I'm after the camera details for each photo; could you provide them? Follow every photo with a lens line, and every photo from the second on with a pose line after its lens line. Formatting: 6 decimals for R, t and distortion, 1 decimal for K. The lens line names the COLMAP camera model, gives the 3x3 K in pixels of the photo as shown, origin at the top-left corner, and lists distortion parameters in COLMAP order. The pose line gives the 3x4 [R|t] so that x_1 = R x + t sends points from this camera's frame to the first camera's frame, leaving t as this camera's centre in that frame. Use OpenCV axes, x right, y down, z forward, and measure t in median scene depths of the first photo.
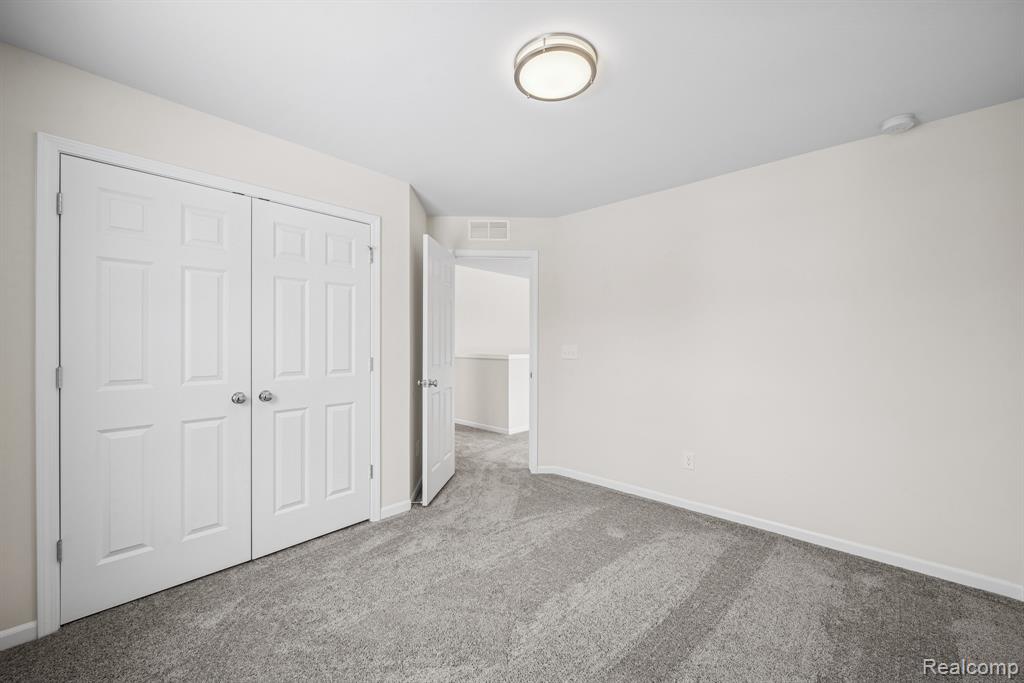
lens RADIAL K [[401.3, 0, 513.1], [0, 401.3, 343.4], [0, 0, 1]] dist [-0.001360, -0.000004]
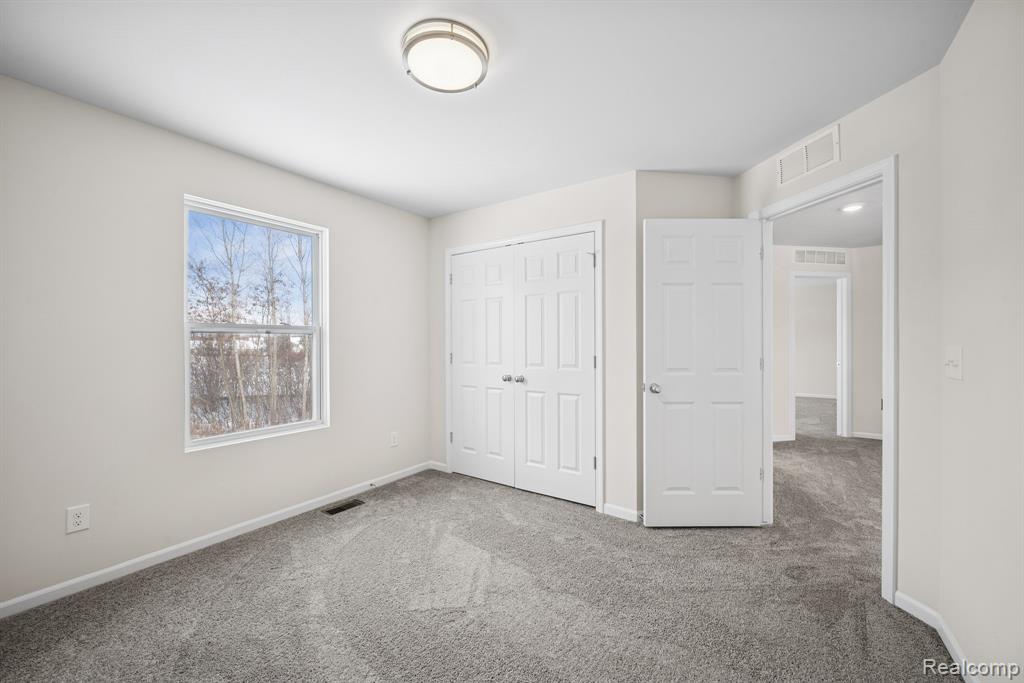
lens RADIAL K [[401.2, 0, 512.0], [0, 401.2, 341.5], [0, 0, 1]] dist [0.000655, 0.000018]
pose [[0.142012, 0.000666, -0.989865, 0.724477], [-0.000854, 0.999999, 0.000550, -0.004285], [0.989865, 0.000768, 0.142012, 0.679784]]
